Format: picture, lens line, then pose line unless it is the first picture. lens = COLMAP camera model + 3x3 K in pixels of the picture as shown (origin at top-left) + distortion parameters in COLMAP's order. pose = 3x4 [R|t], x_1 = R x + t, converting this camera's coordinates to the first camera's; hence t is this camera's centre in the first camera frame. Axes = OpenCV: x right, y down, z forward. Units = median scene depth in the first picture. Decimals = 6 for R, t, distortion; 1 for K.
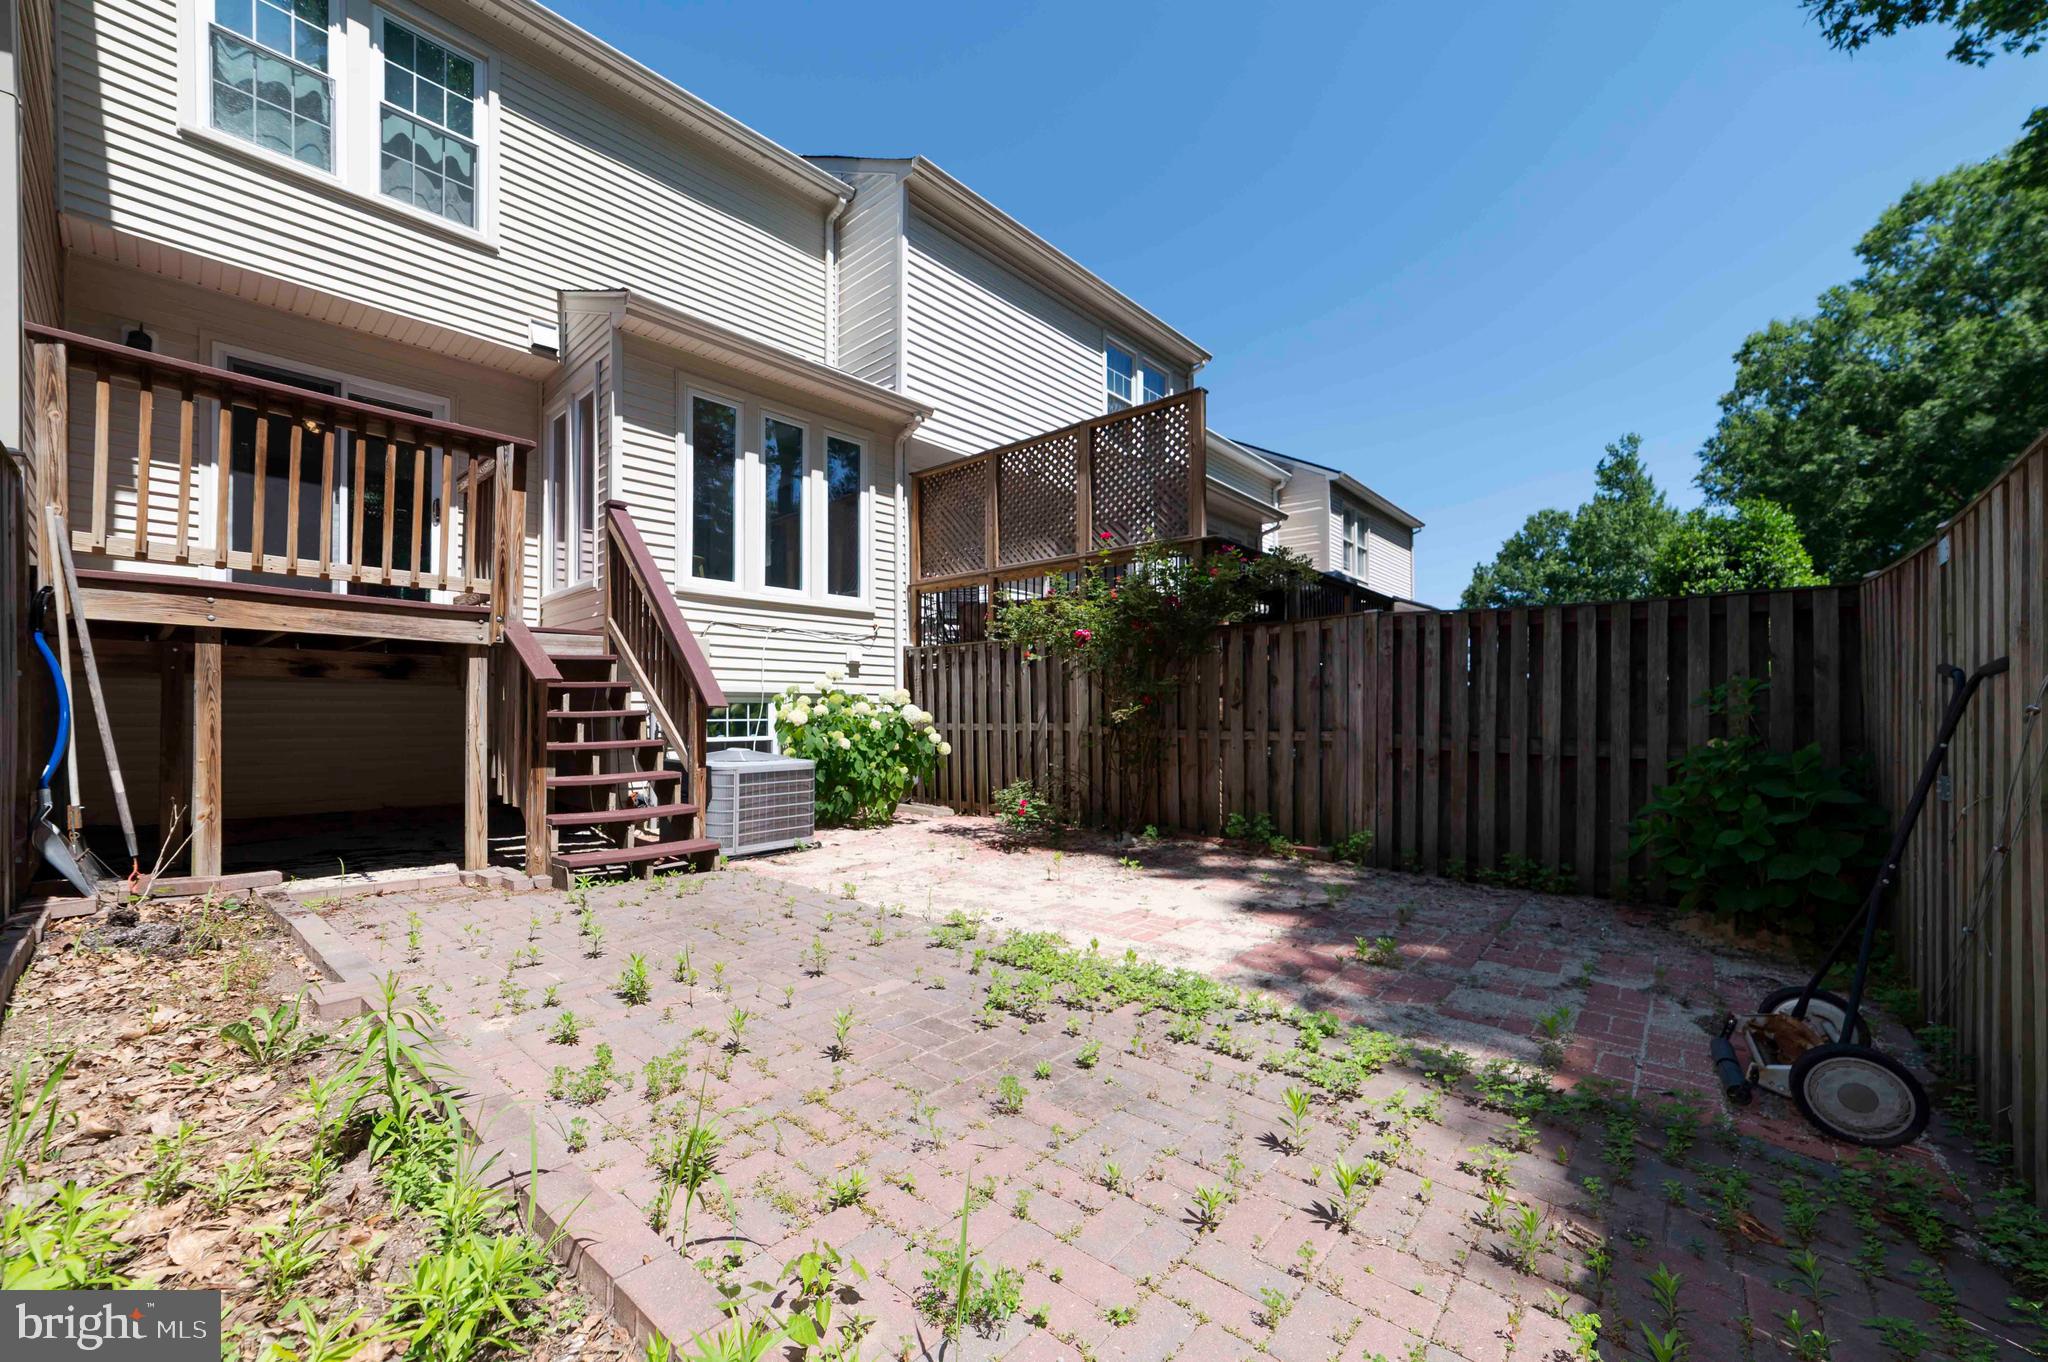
lens RADIAL K [[805.2, 0, 994.3], [0, 805.2, 709.6], [0, 0, 1]] dist [0.006612, 0.000196]
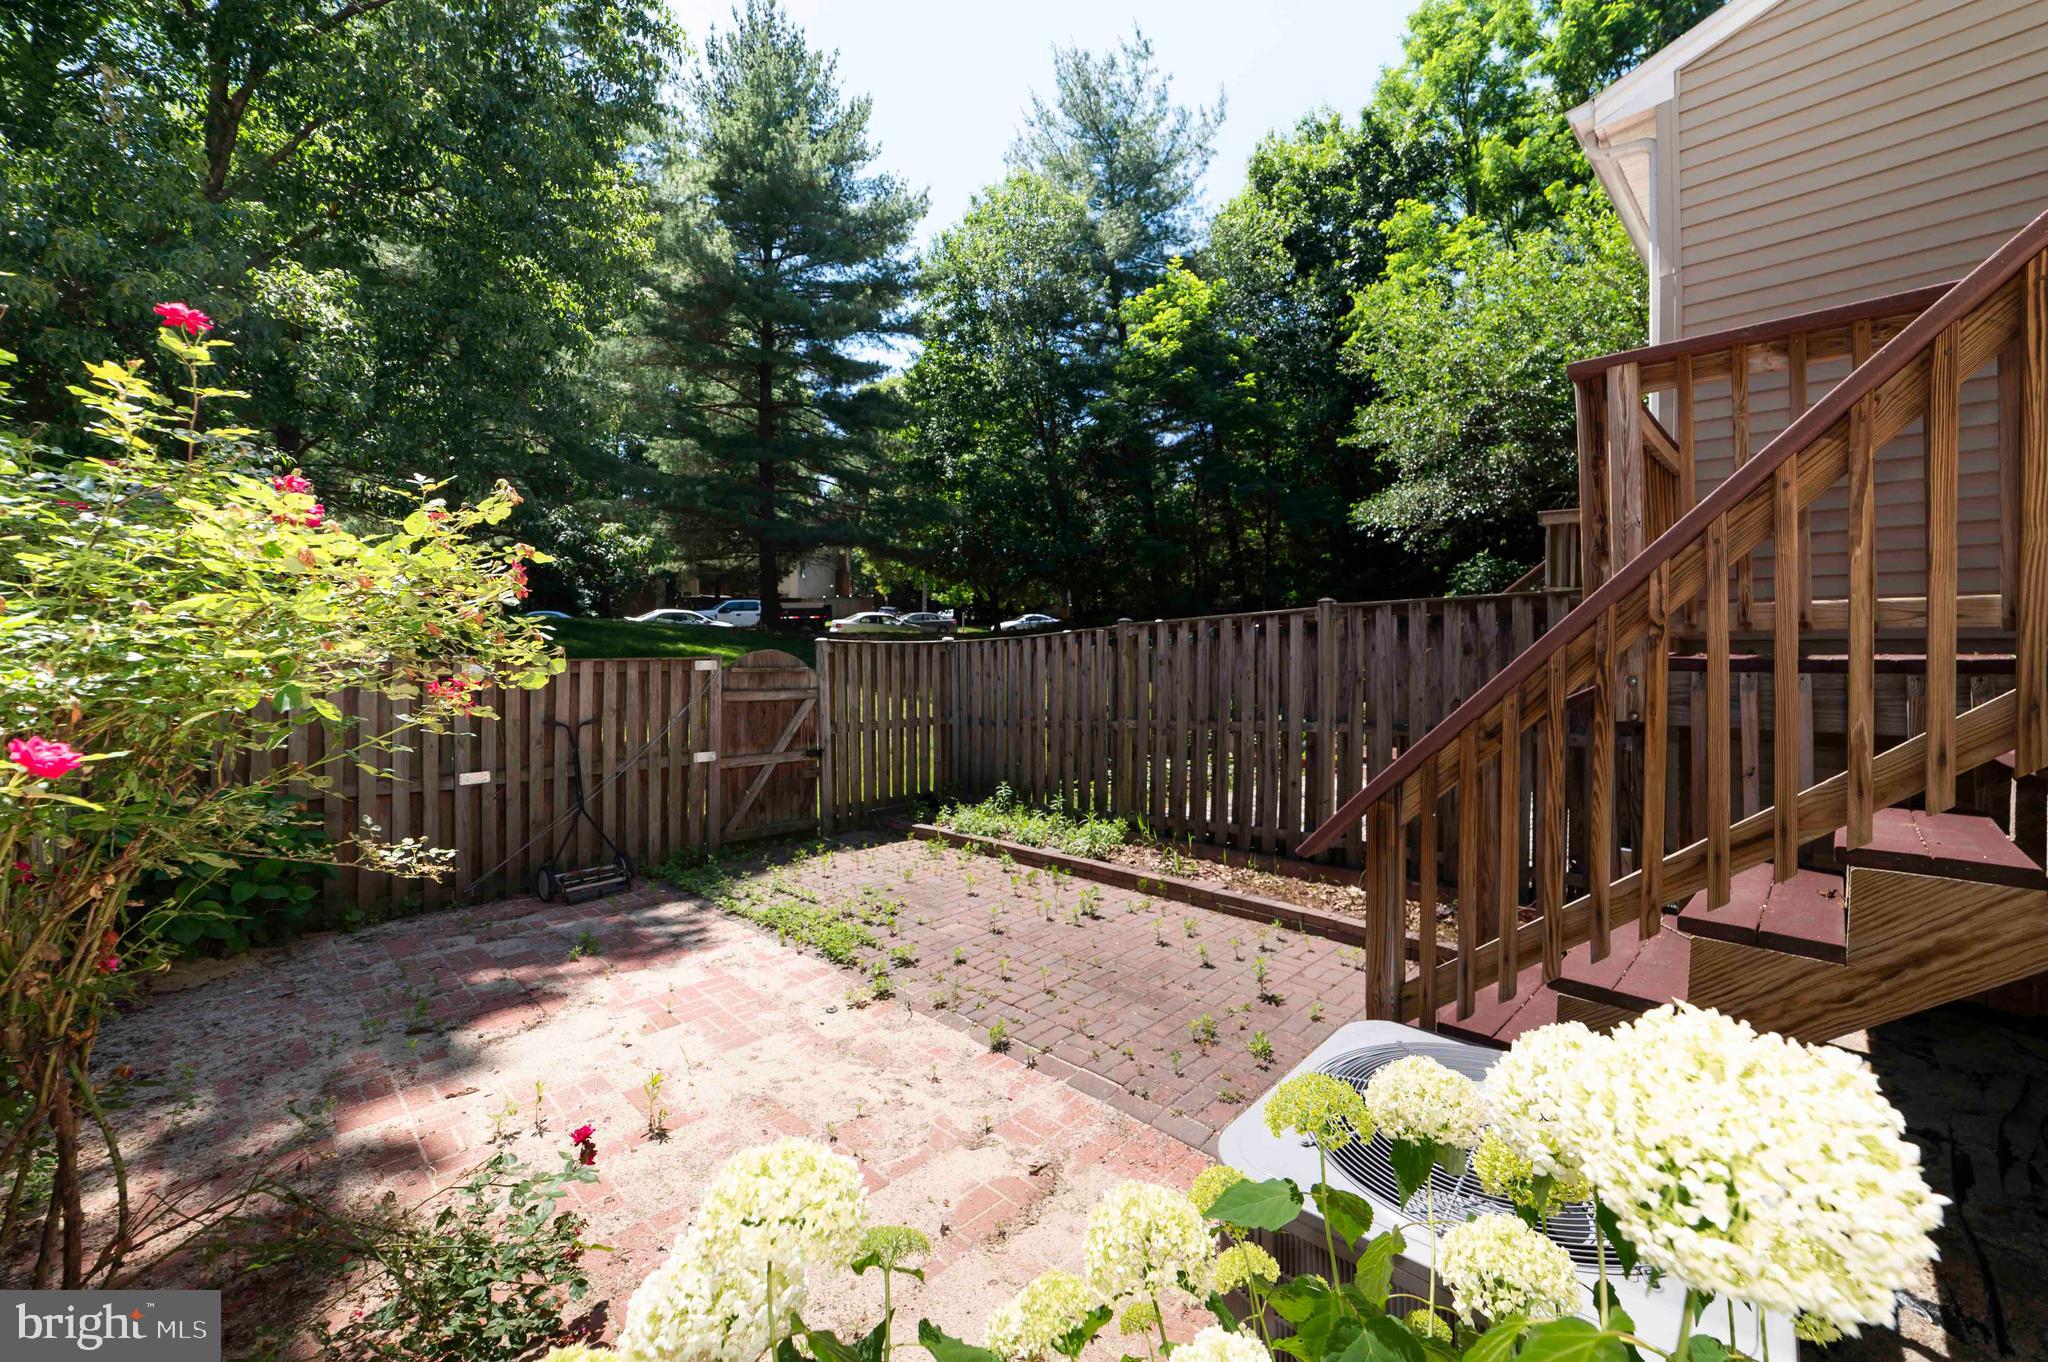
lens RADIAL K [[792.2, 0, 1019.7], [0, 792.2, 658.9], [0, 0, 1]] dist [-0.013876, 0.000013]
pose [[-0.998820, -0.001738, 0.048532, -0.178553], [-0.001616, 0.999995, 0.002544, -0.103288], [-0.048537, 0.002462, -0.998818, 1.323294]]
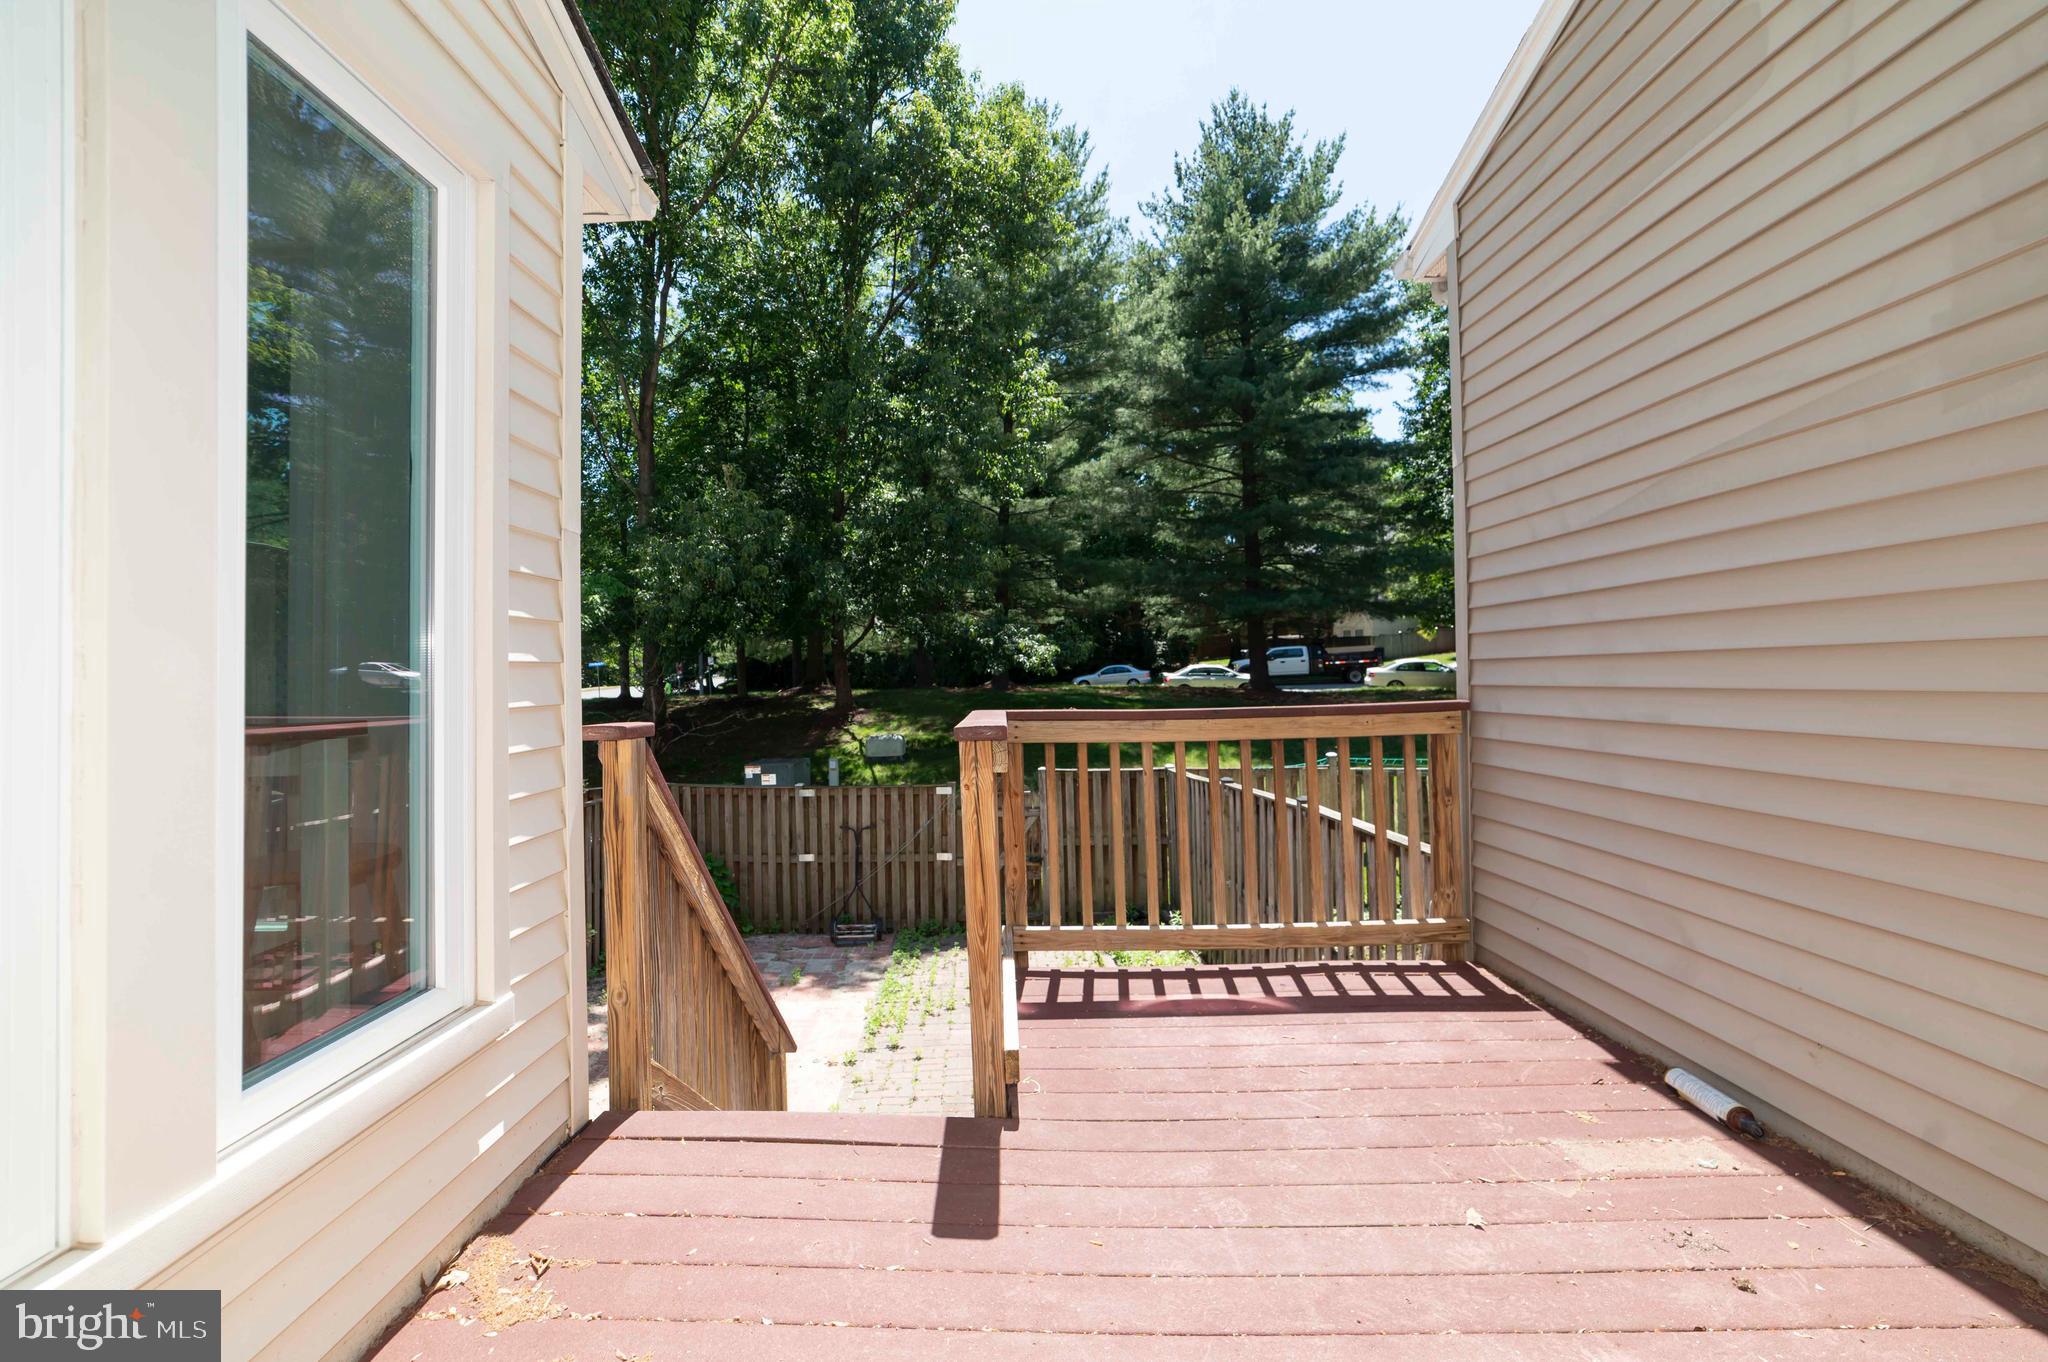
lens RADIAL K [[797.0, 0, 976.3], [0, 797.0, 675.5], [0, 0, 1]] dist [-0.016624, 0.000385]
pose [[-0.662655, 0.014524, 0.748784, -0.897691], [0.008380, 0.999893, -0.011978, -0.297419], [-0.748878, -0.001662, -0.662706, 1.218795]]
